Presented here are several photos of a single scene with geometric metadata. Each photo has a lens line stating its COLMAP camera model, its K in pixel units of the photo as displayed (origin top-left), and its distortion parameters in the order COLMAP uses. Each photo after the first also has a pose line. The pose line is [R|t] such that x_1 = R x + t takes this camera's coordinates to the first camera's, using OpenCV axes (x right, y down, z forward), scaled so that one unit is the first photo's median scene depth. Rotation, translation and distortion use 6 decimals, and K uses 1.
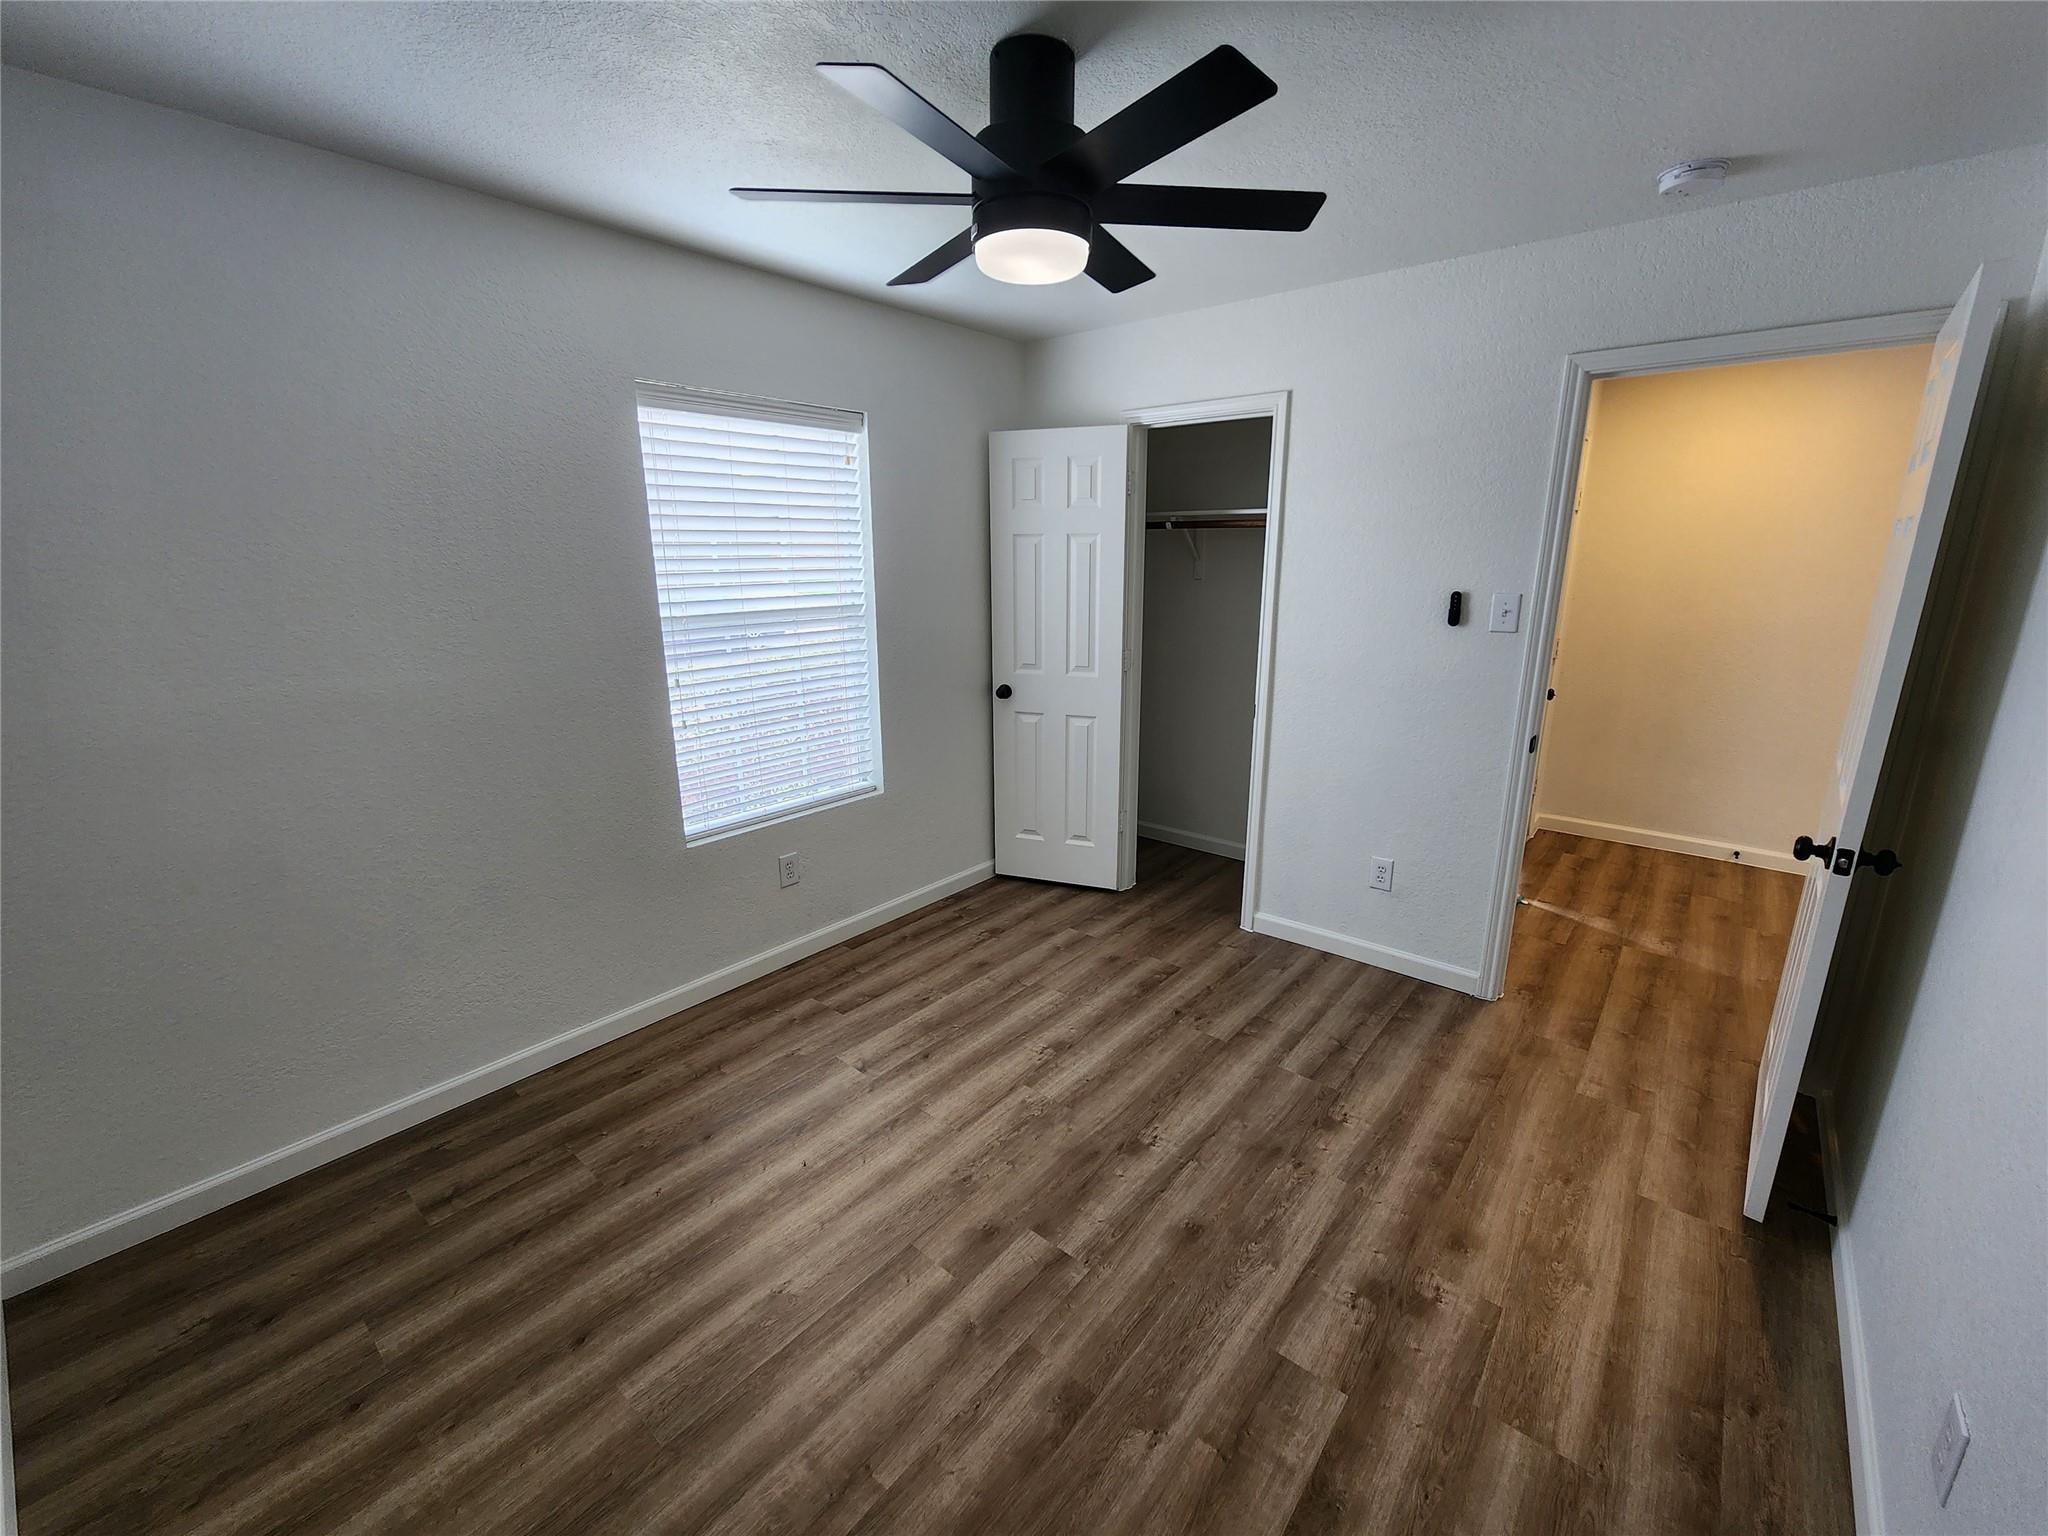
lens RADIAL K [[846.5, 0, 1029.8], [0, 846.5, 768.7], [0, 0, 1]] dist [0.001123, -0.000848]
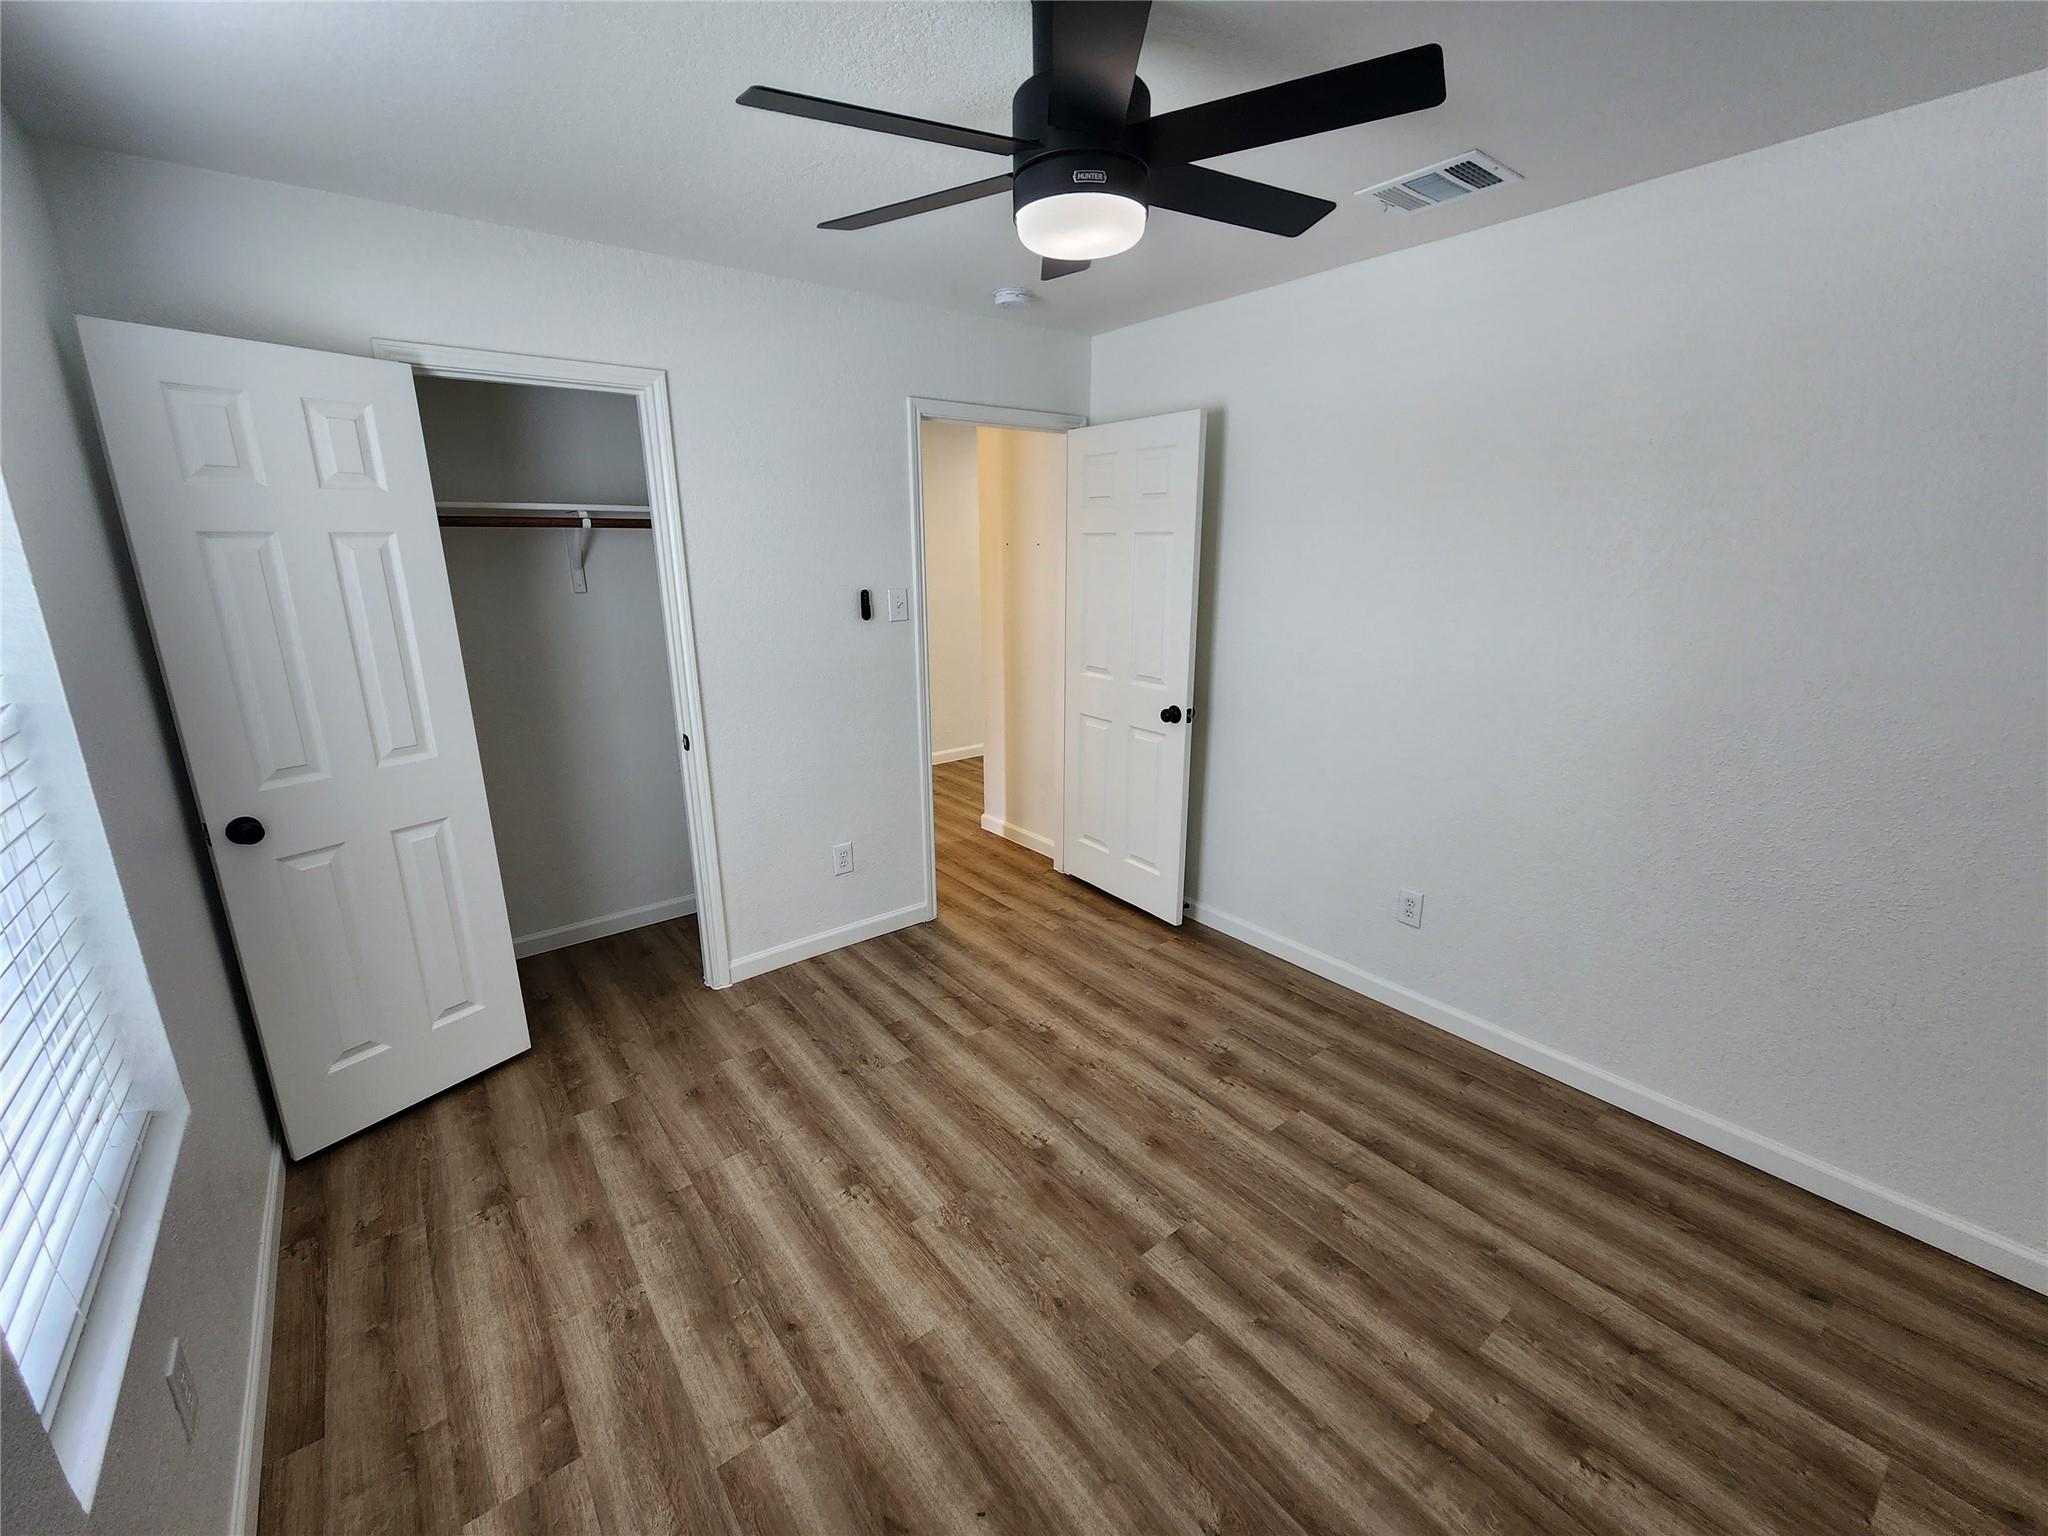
lens RADIAL K [[846.5, 0, 1031.6], [0, 846.5, 770.1], [0, 0, 1]] dist [0.001123, -0.000848]
pose [[0.202951, -0.252020, 0.946201, -0.645484], [0.252636, 0.947072, 0.198064, -0.165644], [-0.946037, 0.198848, 0.255878, 0.611498]]
